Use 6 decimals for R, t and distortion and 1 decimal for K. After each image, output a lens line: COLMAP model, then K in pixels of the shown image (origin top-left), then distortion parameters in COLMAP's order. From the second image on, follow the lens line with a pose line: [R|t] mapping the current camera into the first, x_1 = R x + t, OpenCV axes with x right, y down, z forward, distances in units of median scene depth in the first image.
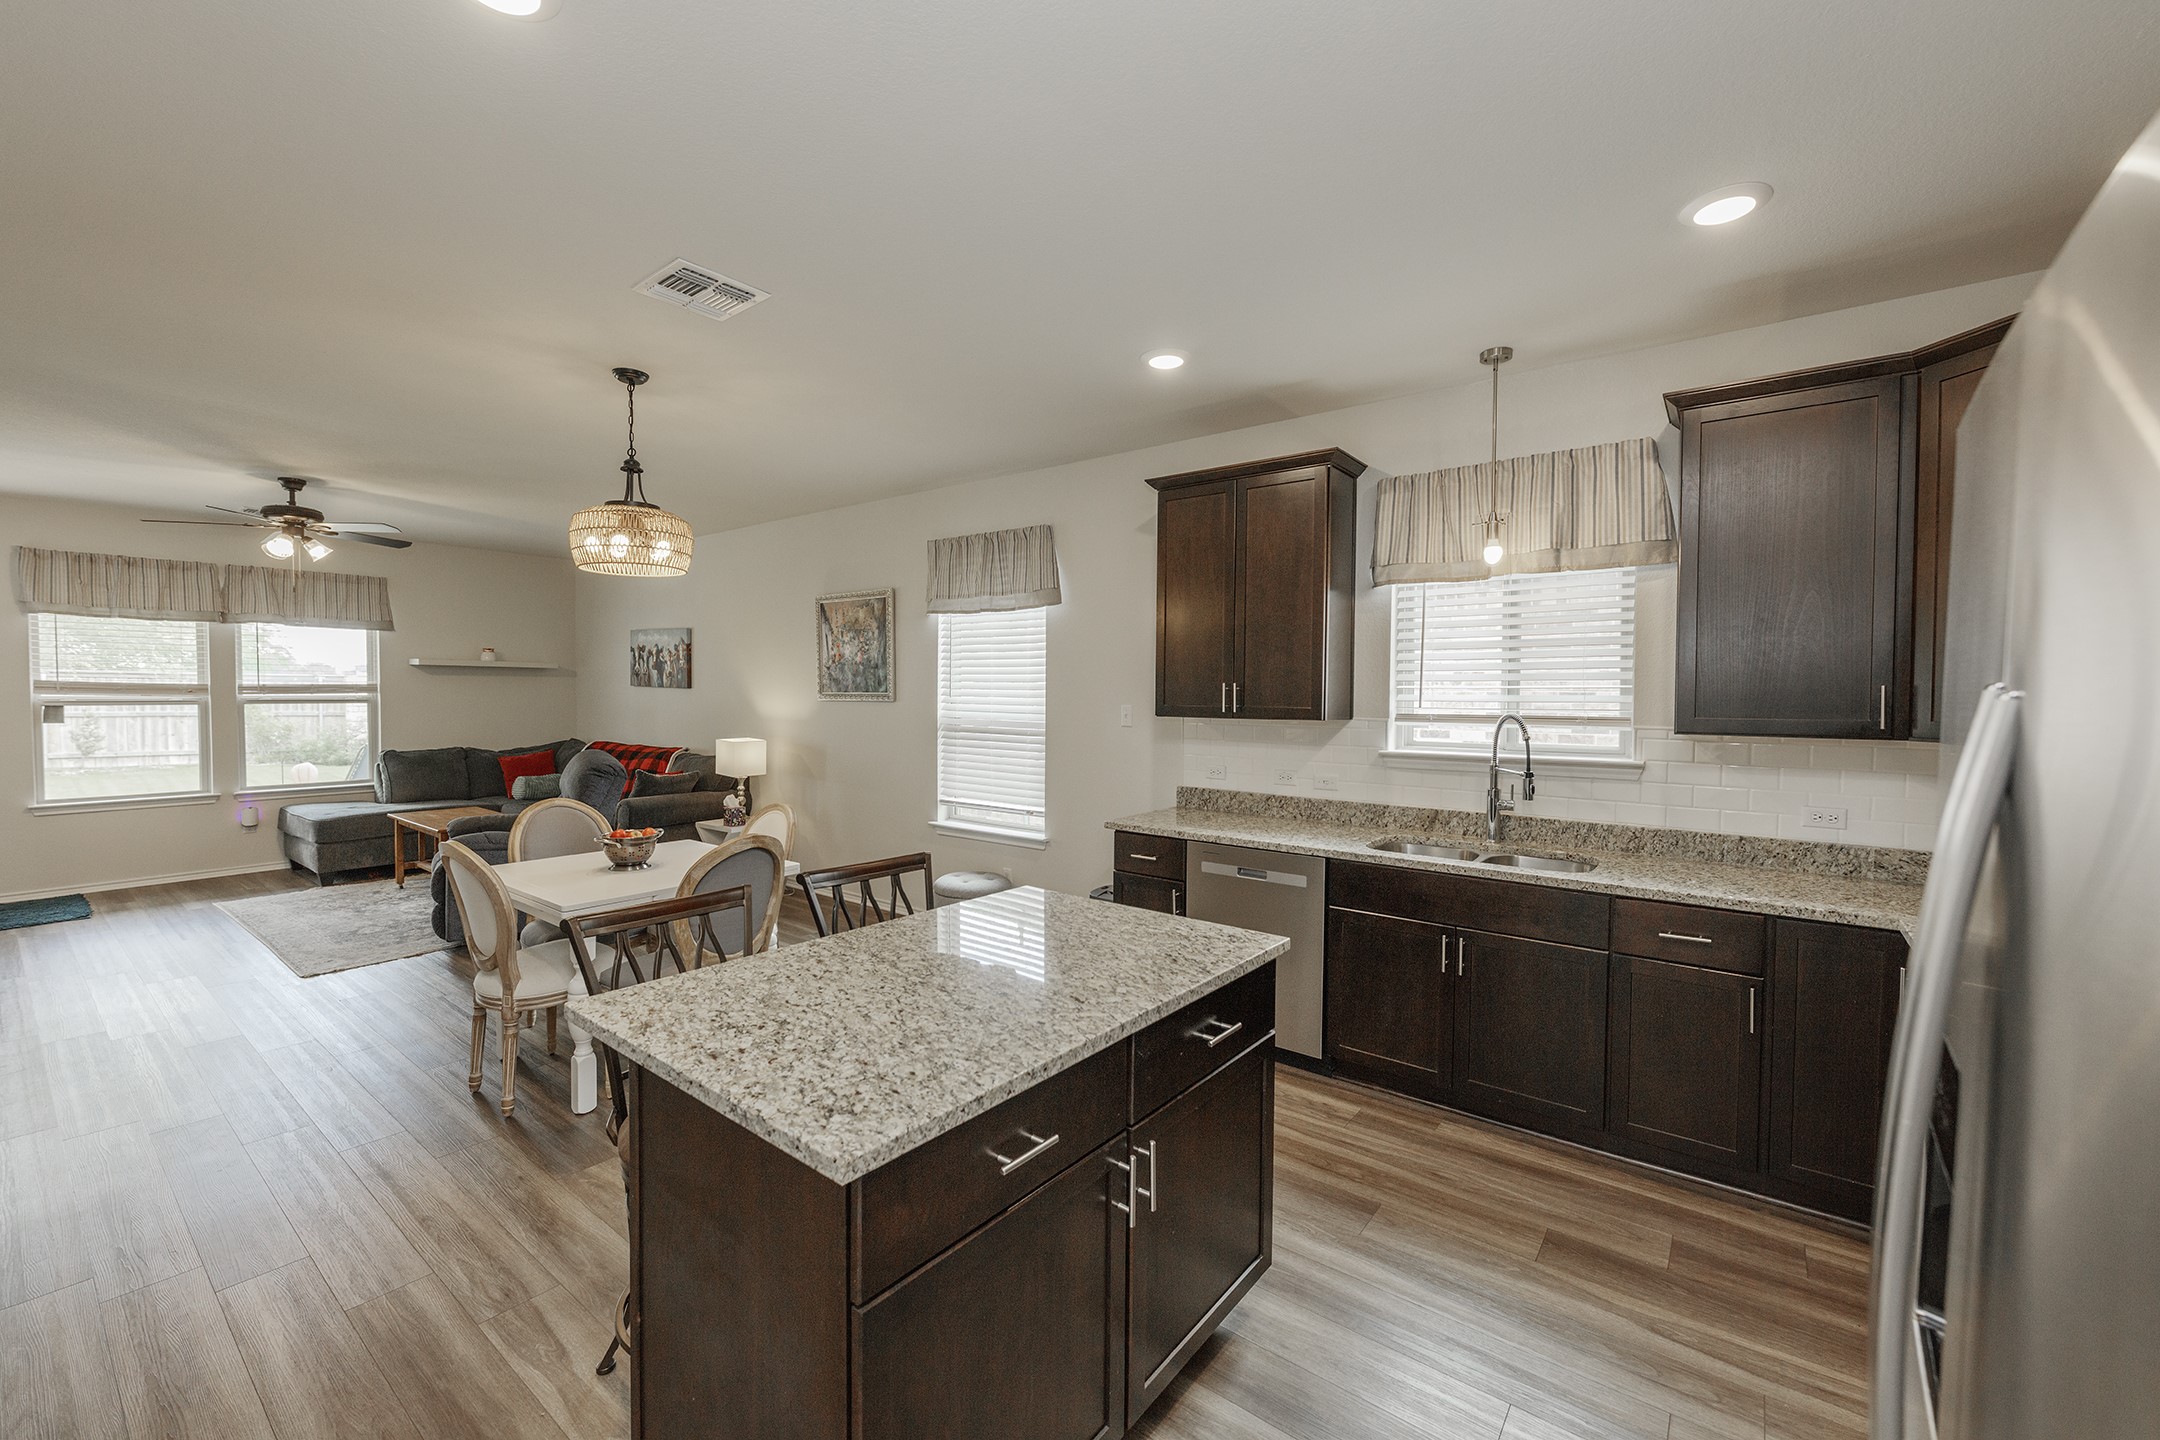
lens RADIAL K [[886.9, 0, 1080.0], [0, 886.9, 720.0], [0, 0, 1]] dist [0.000346, -0.000037]
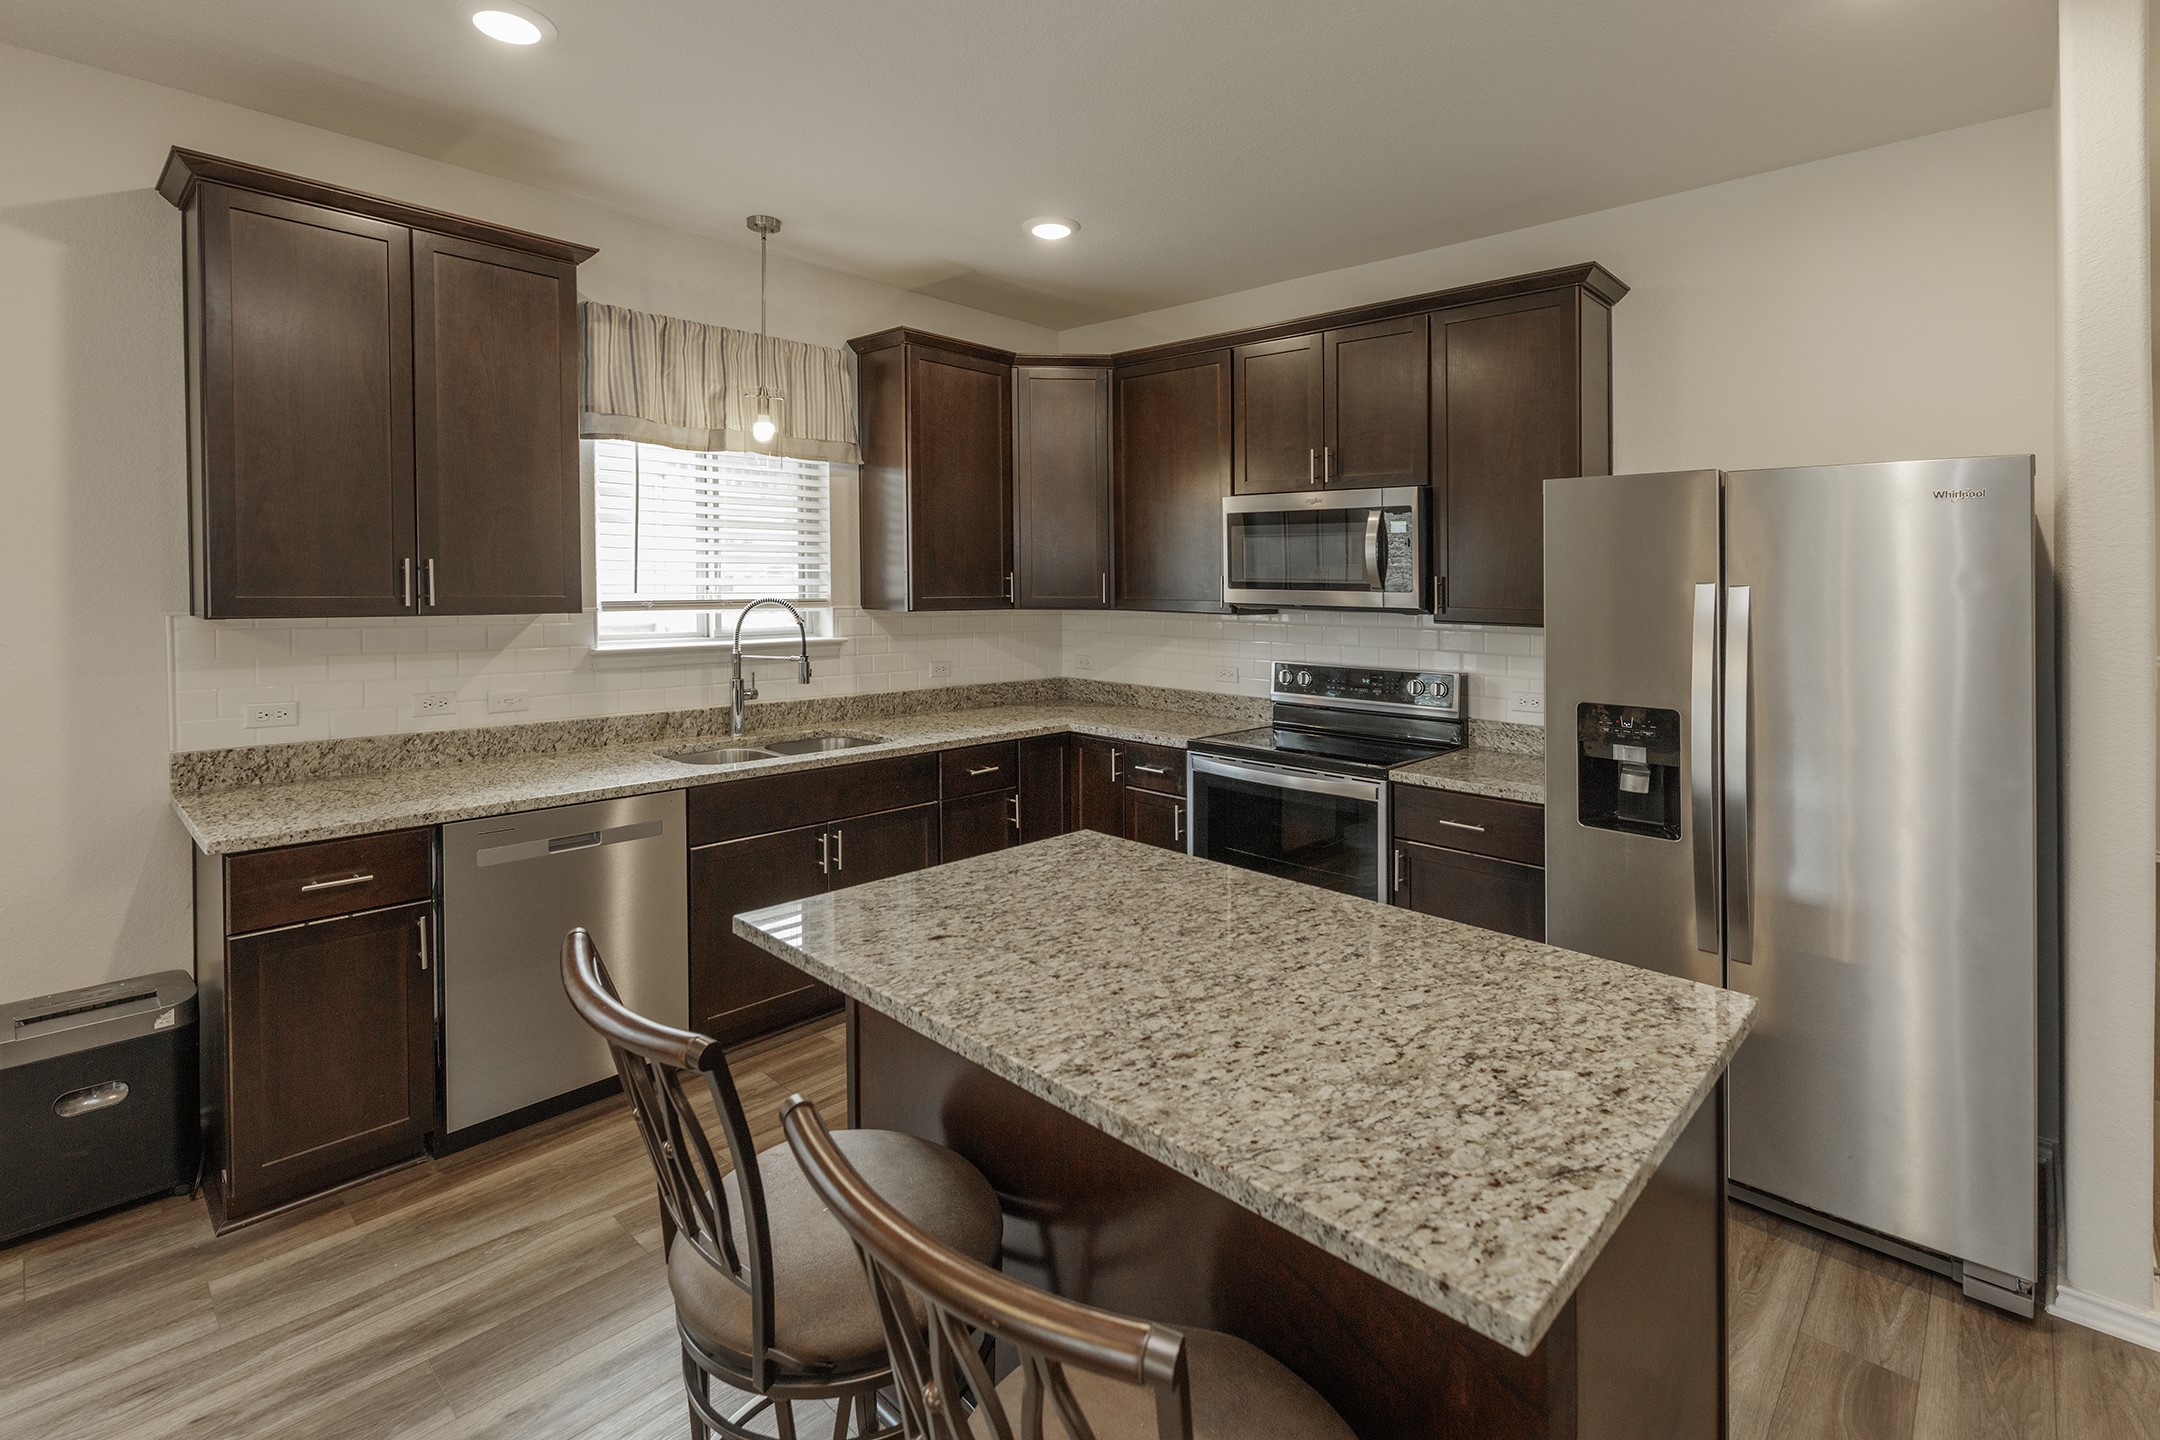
lens RADIAL K [[954.0, 0, 1072.8], [0, 954.0, 585.4], [0, 0, 1]] dist [-0.002972, -0.000380]
pose [[0.105039, -0.009911, 0.994419, -0.518146], [0.022651, 0.999715, 0.007571, -0.021160], [-0.994210, 0.021729, 0.105233, 0.570148]]
